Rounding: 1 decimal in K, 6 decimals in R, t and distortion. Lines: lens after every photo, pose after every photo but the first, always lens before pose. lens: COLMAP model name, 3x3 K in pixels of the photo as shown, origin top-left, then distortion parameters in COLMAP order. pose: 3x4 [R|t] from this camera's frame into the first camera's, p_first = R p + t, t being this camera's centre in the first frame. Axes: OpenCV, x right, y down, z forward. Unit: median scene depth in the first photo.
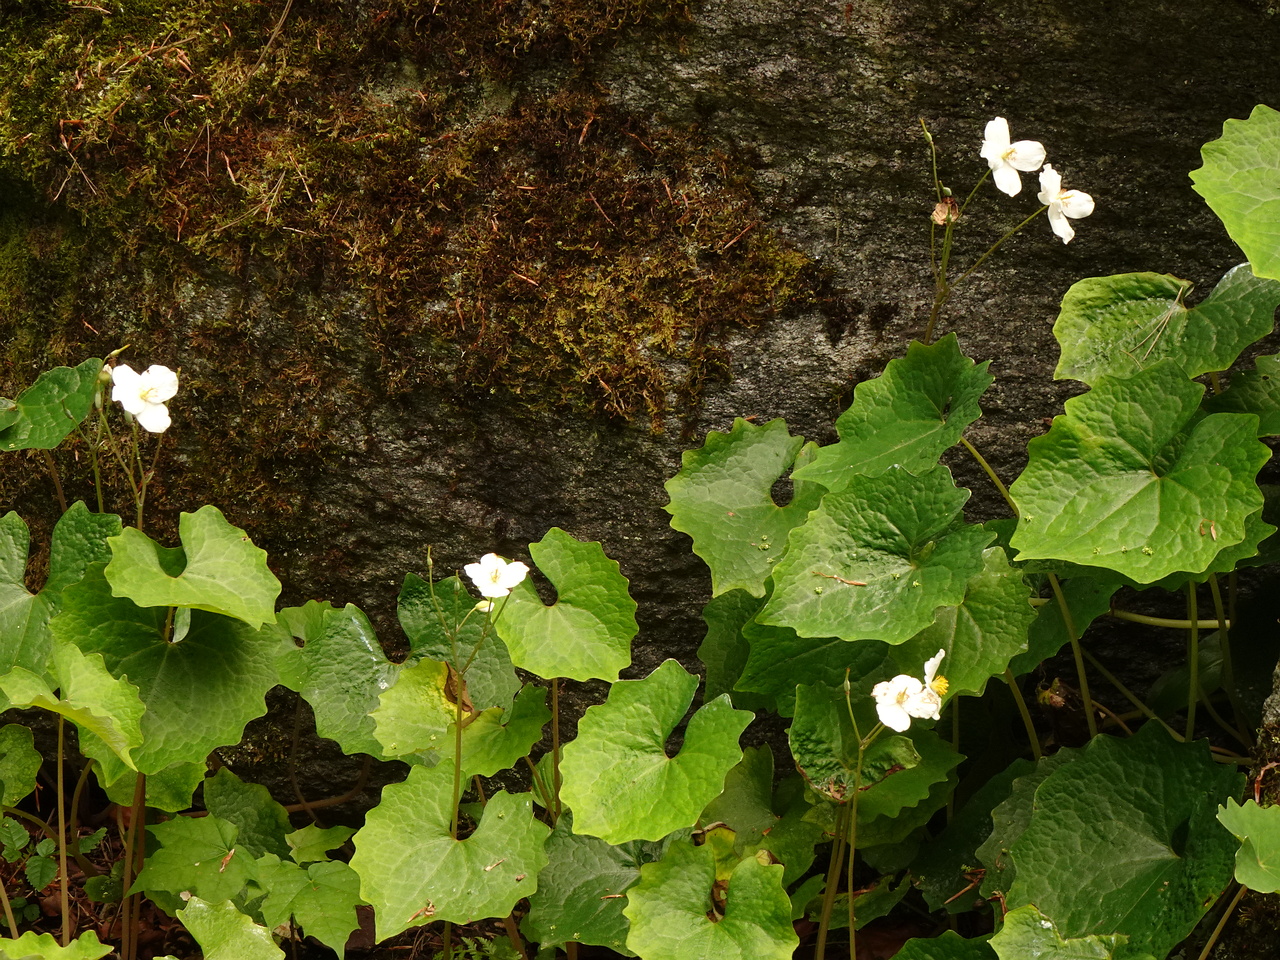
lens RADIAL K [[3098.0, 0, 639.9], [0, 3098.0, 479.0], [0, 0, 1]] dist [-0.038342, 0.000000]
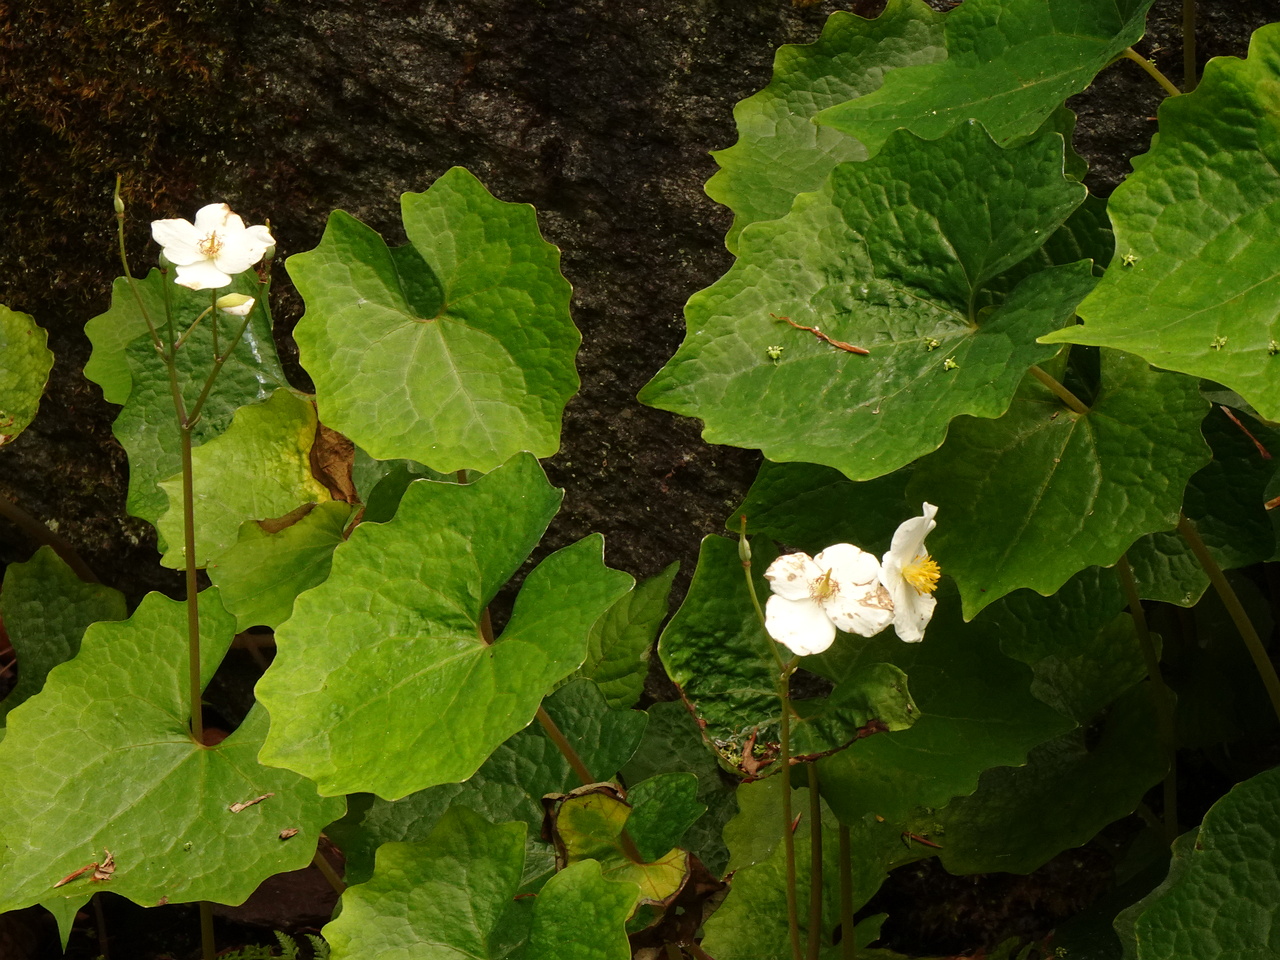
lens RADIAL K [[5906.2, 0, 640.0], [0, 5906.2, 480.4], [0, 0, 1]] dist [-0.159982, 0.000000]
pose [[0.956320, 0.129290, -0.262175, 0.281941], [-0.107666, 0.989610, 0.095293, -0.031145], [0.271772, -0.062903, 0.960304, 0.079530]]
